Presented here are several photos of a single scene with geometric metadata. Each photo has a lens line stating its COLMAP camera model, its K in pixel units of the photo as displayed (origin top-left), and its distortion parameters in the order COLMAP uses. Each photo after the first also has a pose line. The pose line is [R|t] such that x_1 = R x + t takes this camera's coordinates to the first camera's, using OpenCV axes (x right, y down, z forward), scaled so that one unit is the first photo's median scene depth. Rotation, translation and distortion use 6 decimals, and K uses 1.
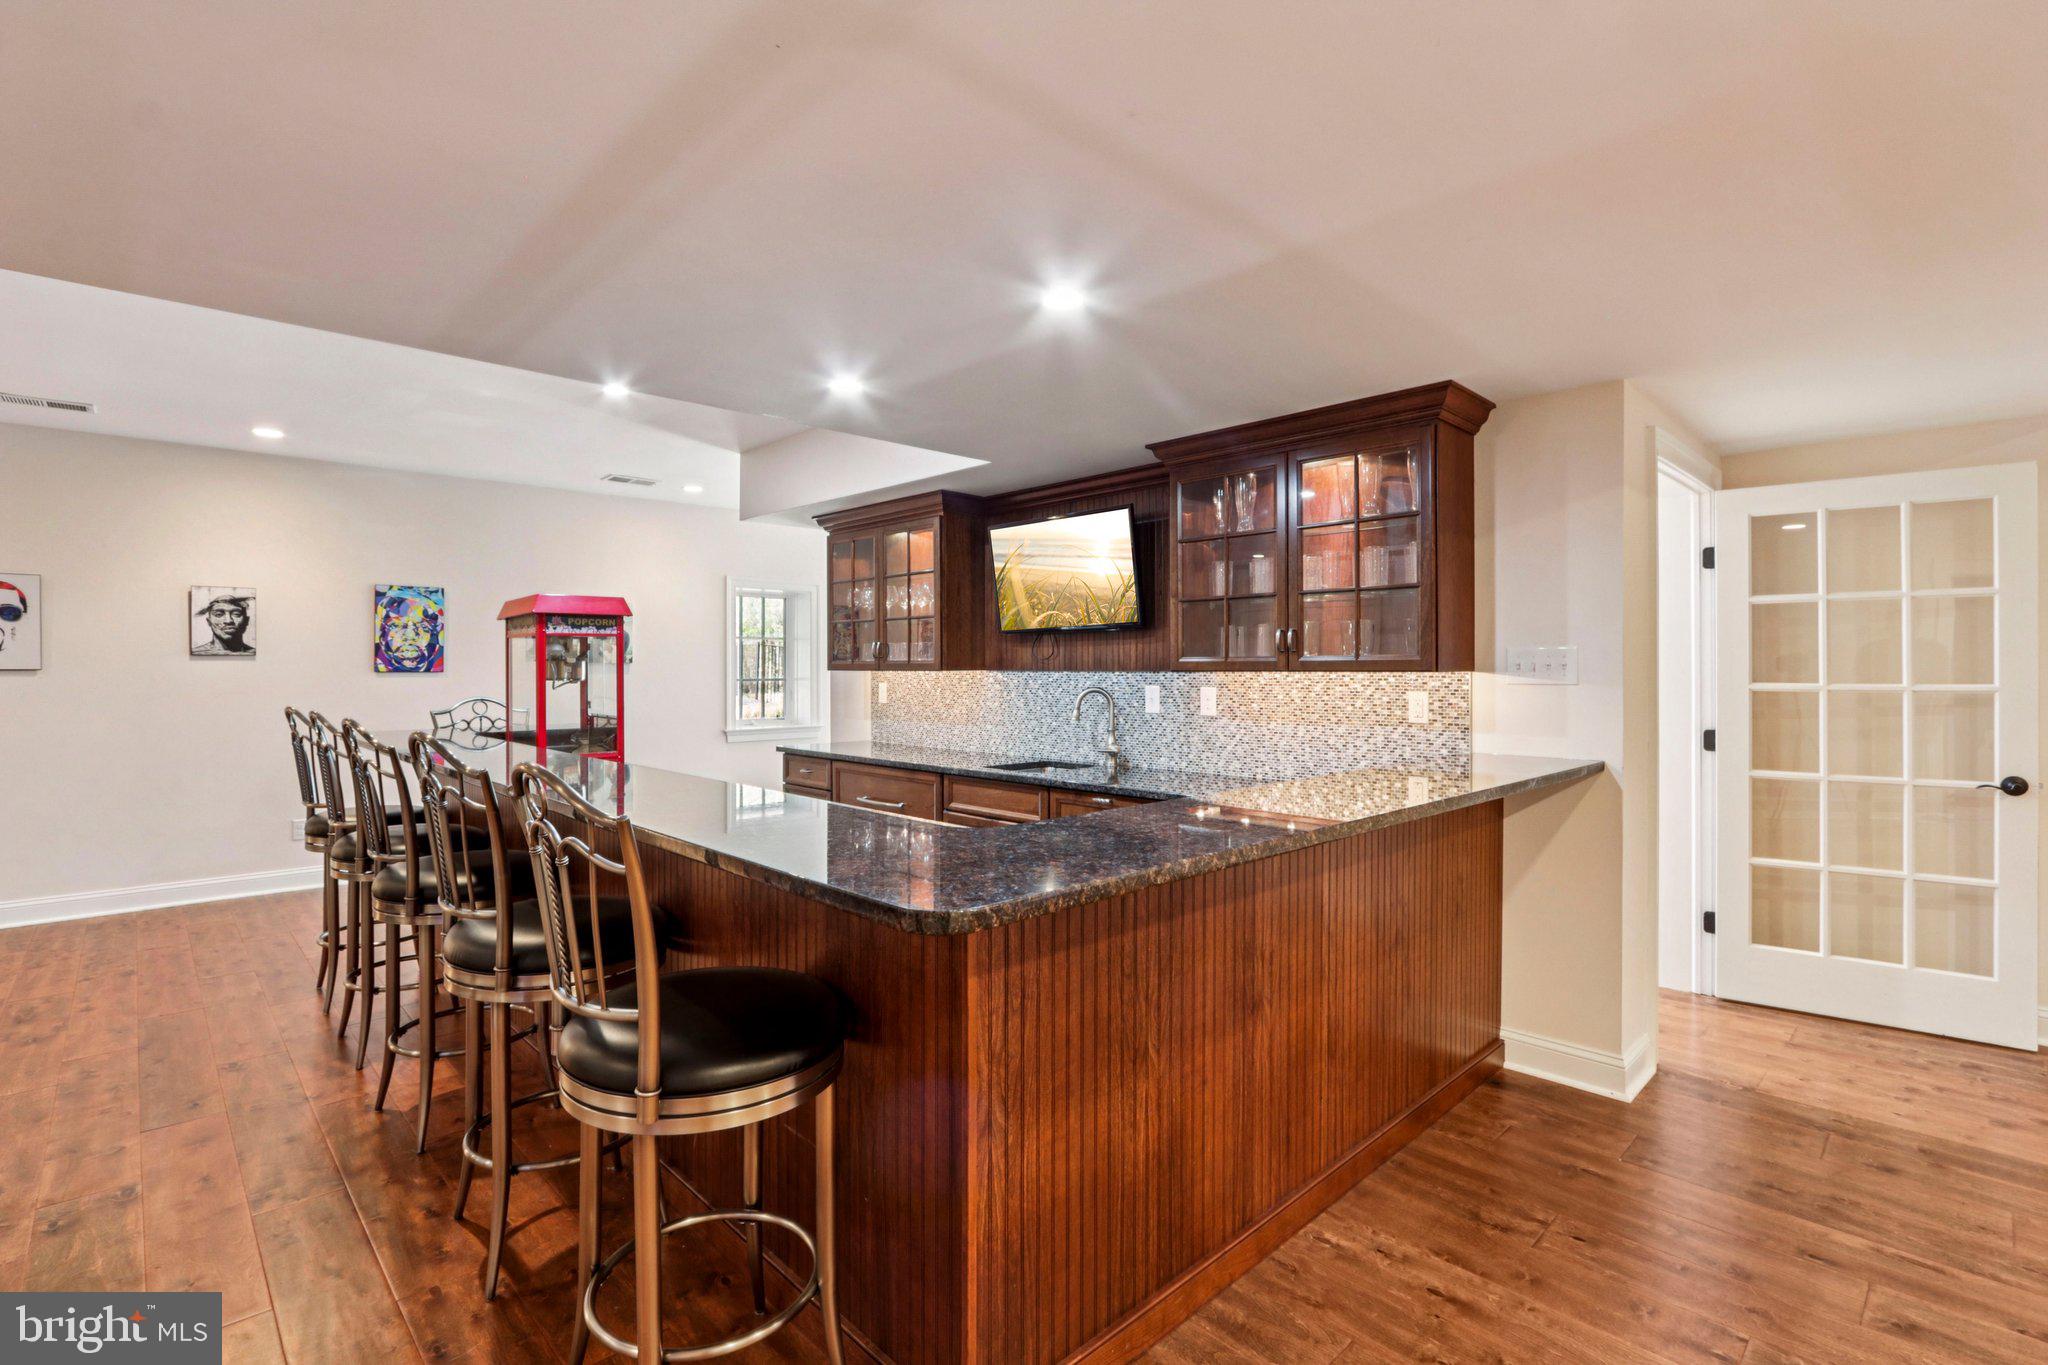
lens RADIAL K [[960.1, 0, 1021.5], [0, 960.1, 675.8], [0, 0, 1]] dist [-0.003517, 0.000317]
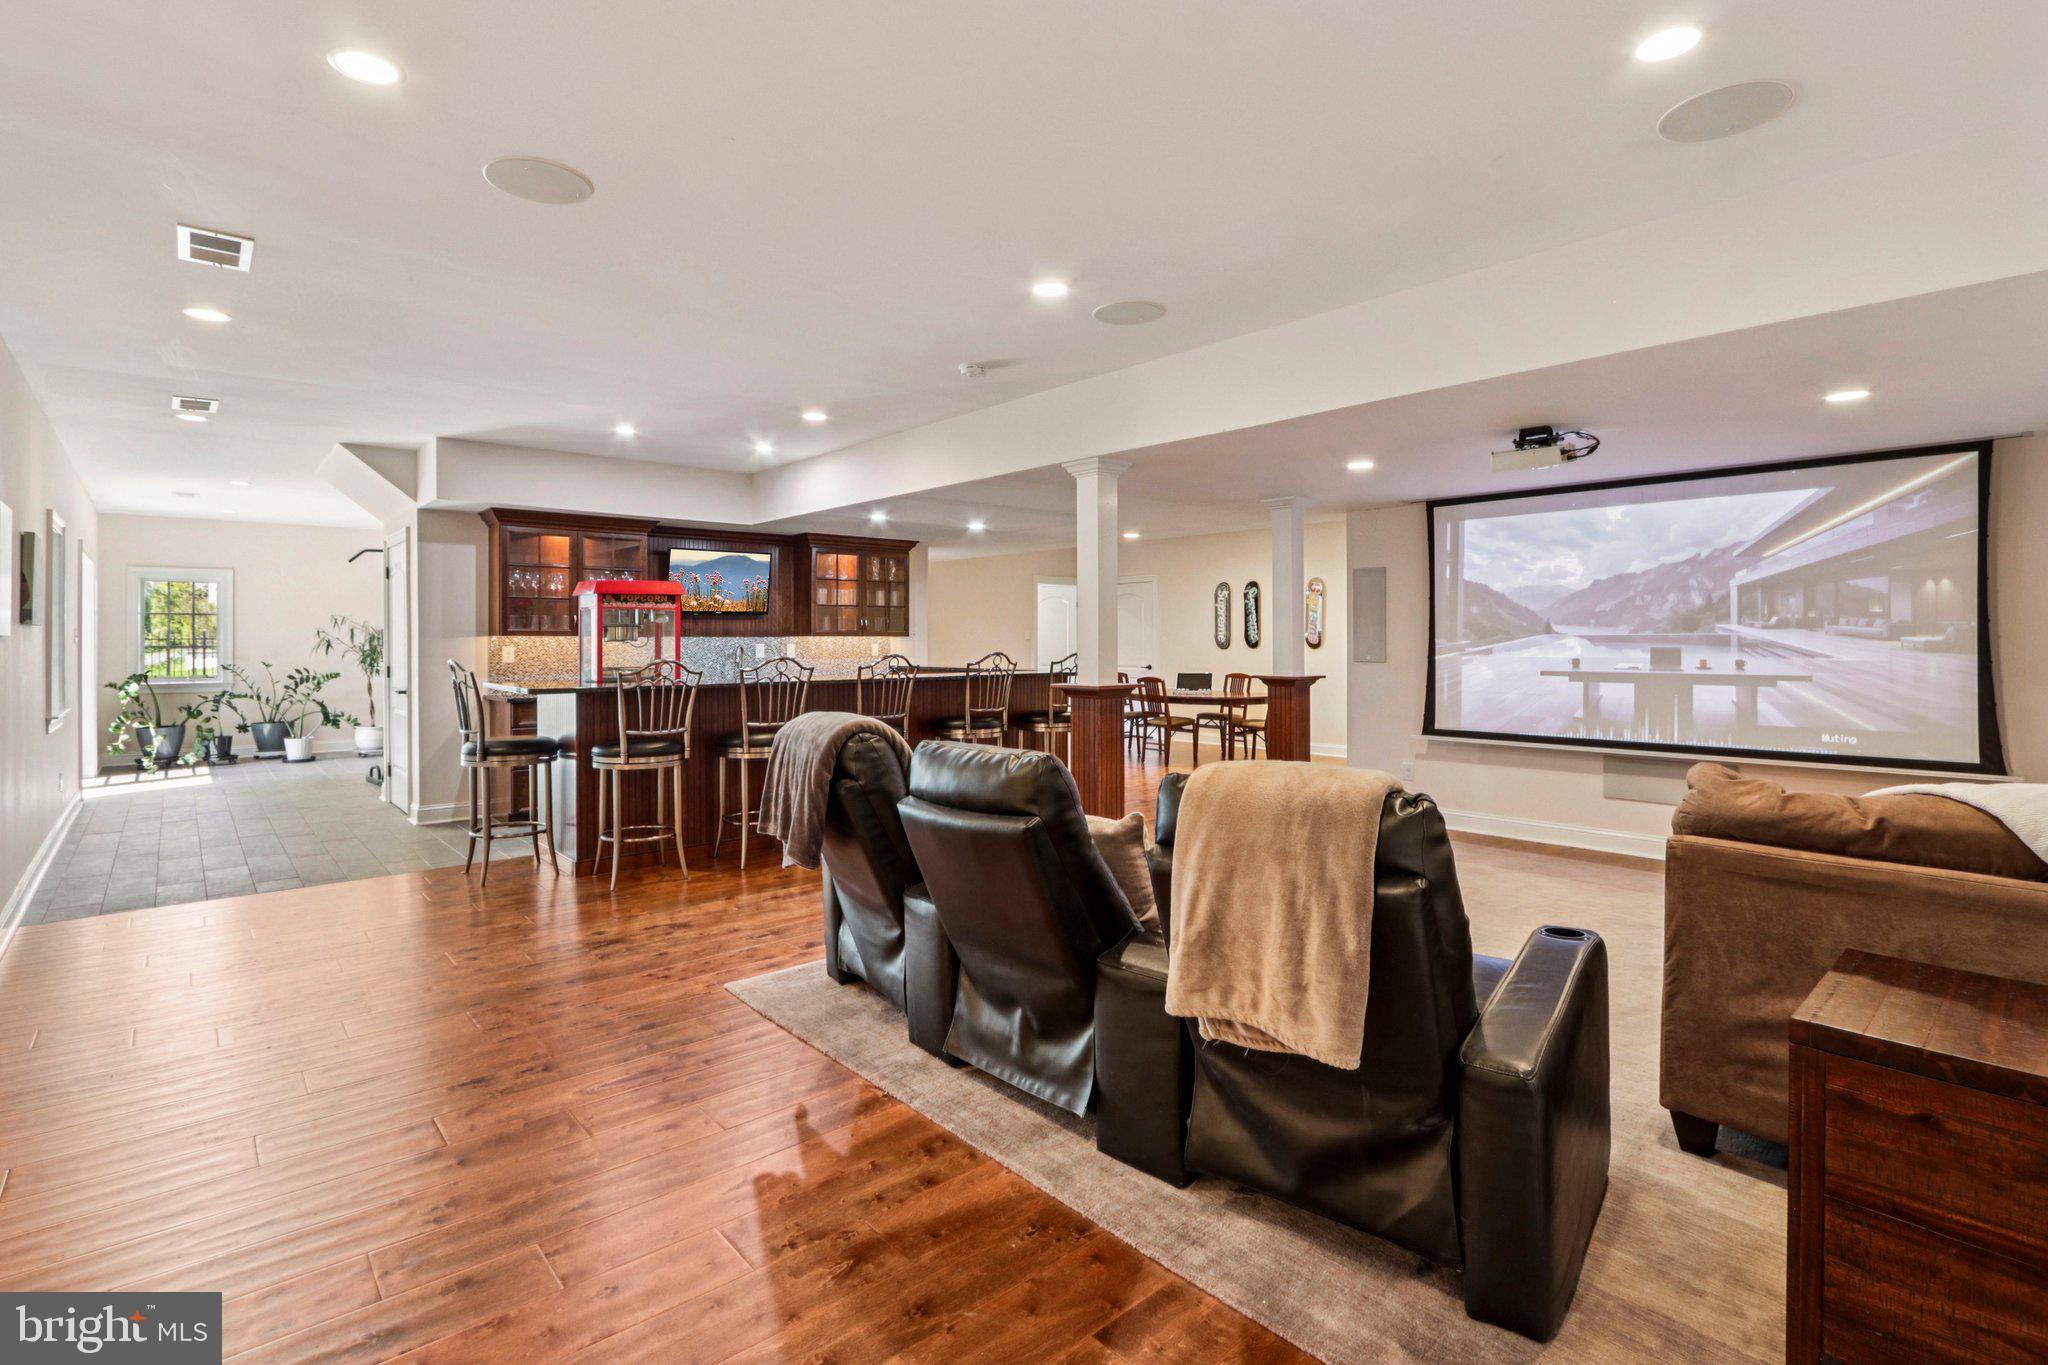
lens RADIAL K [[960.1, 0, 1001.0], [0, 960.1, 642.5], [0, 0, 1]] dist [-0.003517, 0.000317]
pose [[0.051459, -0.000464, 0.998675, -1.653422], [0.012242, 0.999925, -0.000166, 0.012526], [-0.998600, 0.012234, 0.051461, 0.367072]]
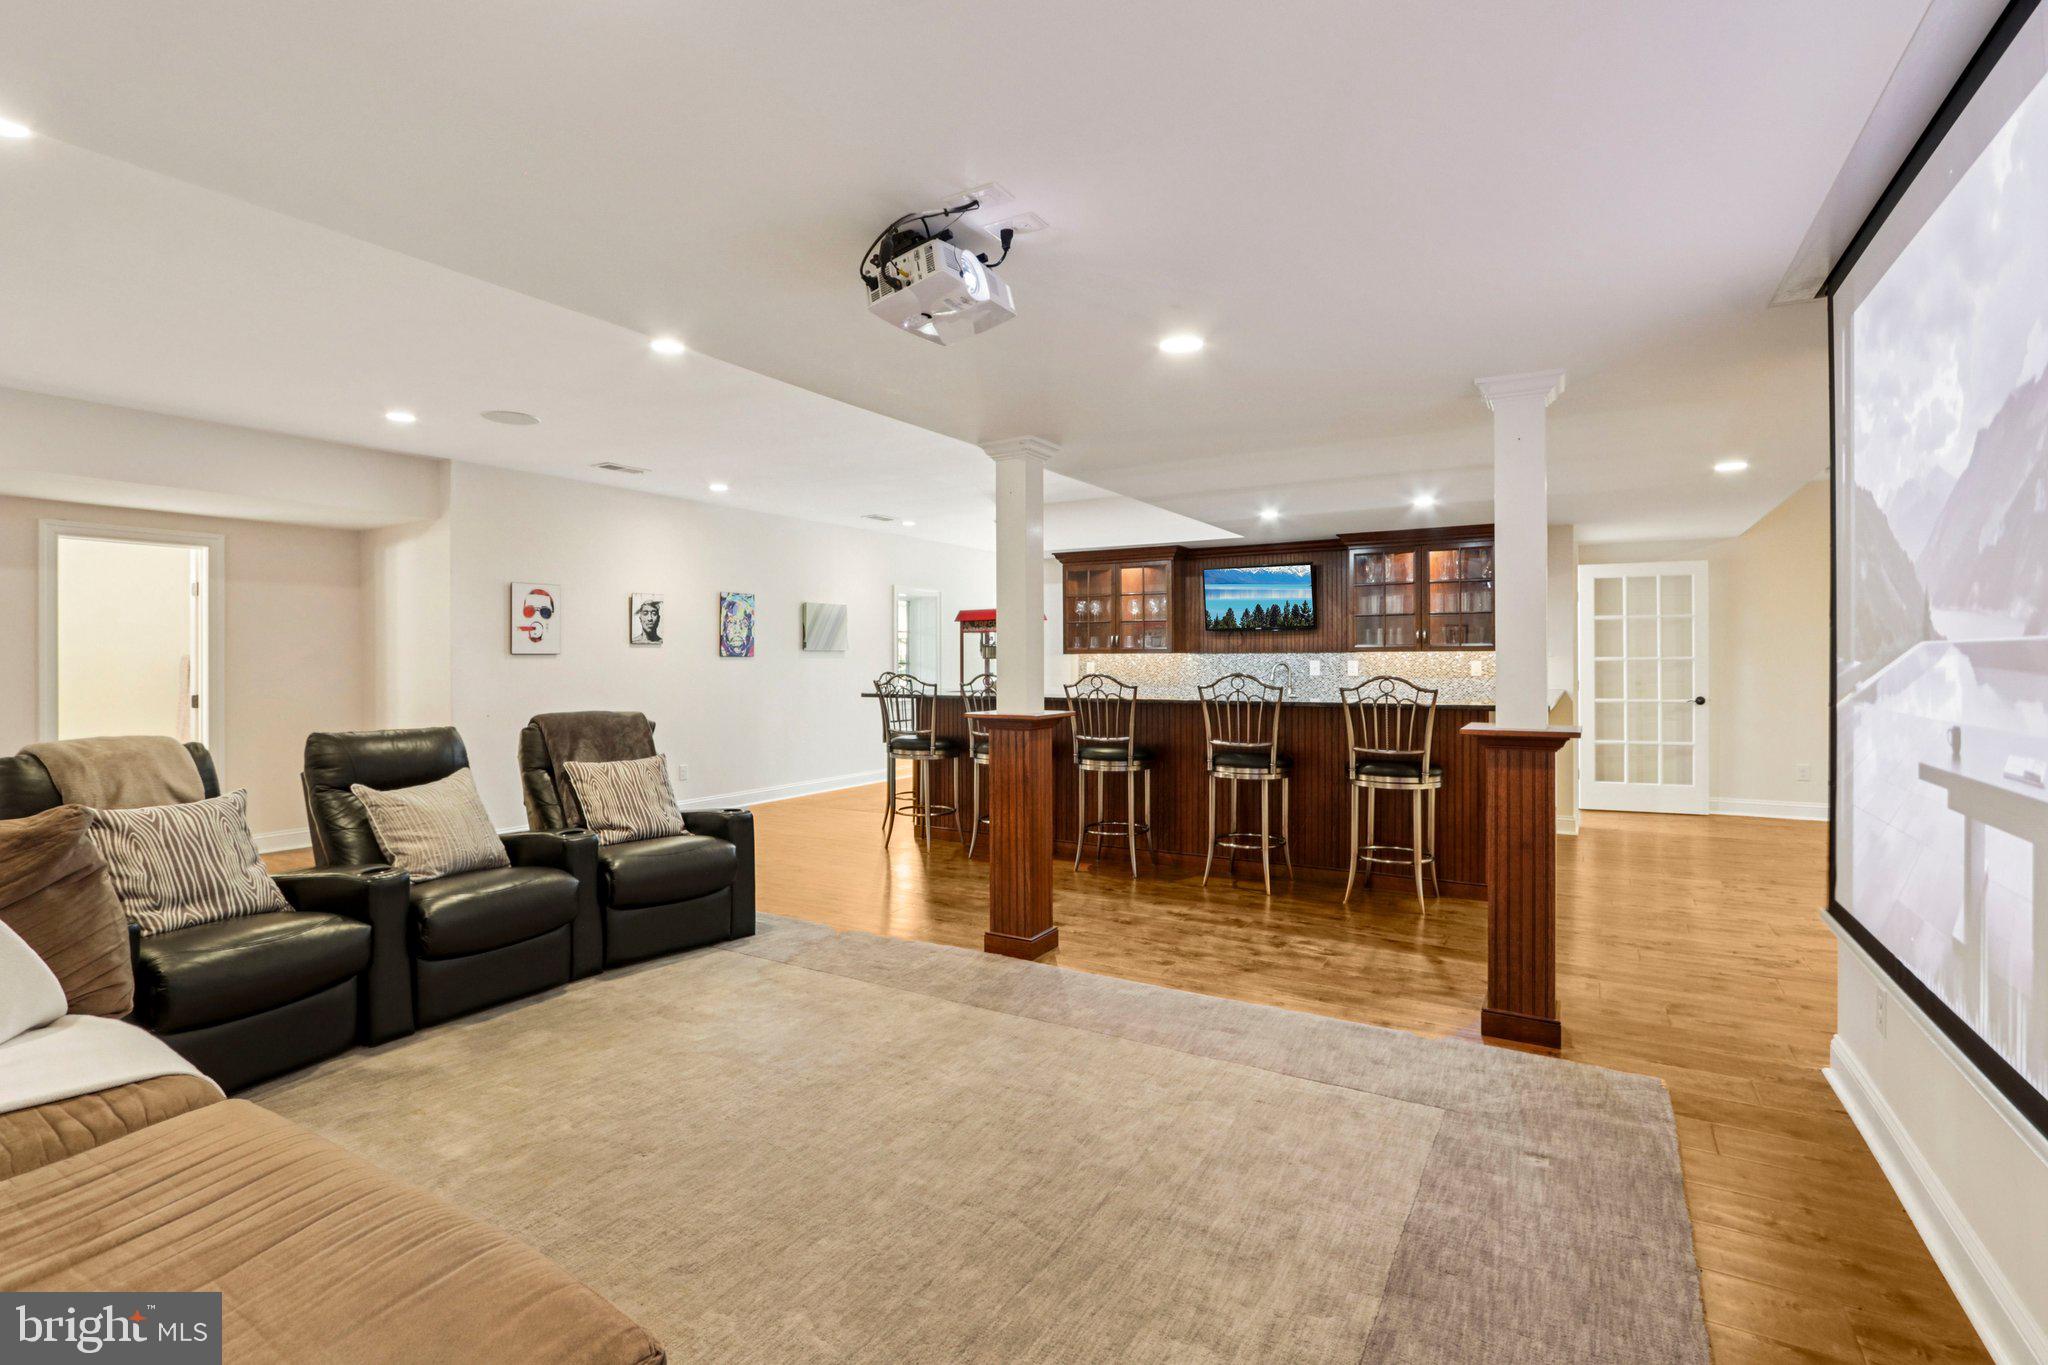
lens RADIAL K [[960.1, 0, 1022.8], [0, 960.1, 662.5], [0, 0, 1]] dist [-0.003517, 0.000317]
pose [[0.966013, -0.003953, 0.258464, -0.796219], [0.005094, 0.999980, -0.003742, 0.016519], [-0.258444, 0.004932, 0.966014, -0.567399]]
